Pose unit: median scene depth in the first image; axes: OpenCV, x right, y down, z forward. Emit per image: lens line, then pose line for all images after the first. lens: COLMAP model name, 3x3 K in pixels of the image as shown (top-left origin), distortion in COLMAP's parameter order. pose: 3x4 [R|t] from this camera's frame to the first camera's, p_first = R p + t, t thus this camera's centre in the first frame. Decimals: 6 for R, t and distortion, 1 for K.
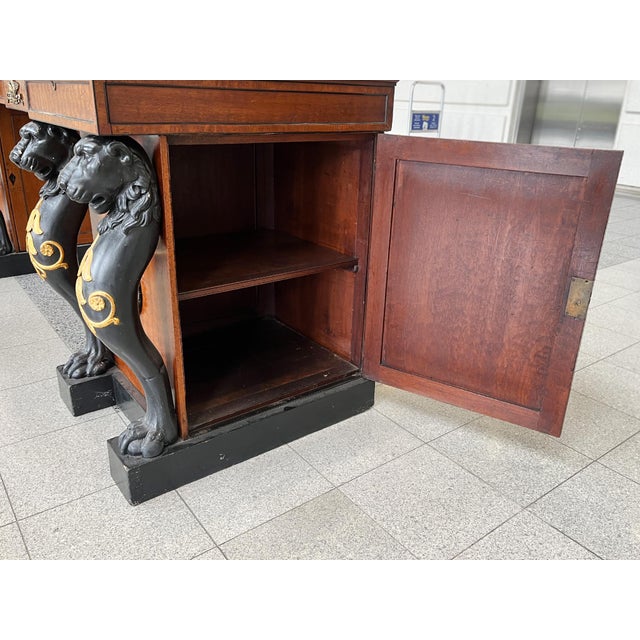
lens RADIAL K [[549.7, 0, 325.0], [0, 549.7, 322.1], [0, 0, 1]] dist [0.048463, -0.056588]
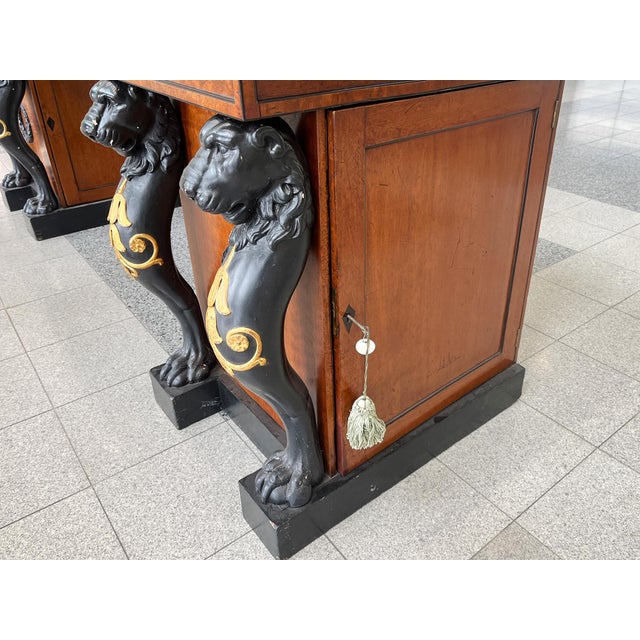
lens RADIAL K [[546.4, 0, 356.7], [0, 546.4, 303.3], [0, 0, 1]] dist [0.021587, -0.001667]
pose [[0.999035, -0.043824, 0.002783, -0.210519], [0.043102, 0.990763, 0.128574, -0.146406], [-0.008392, -0.128330, 0.991696, 0.226614]]
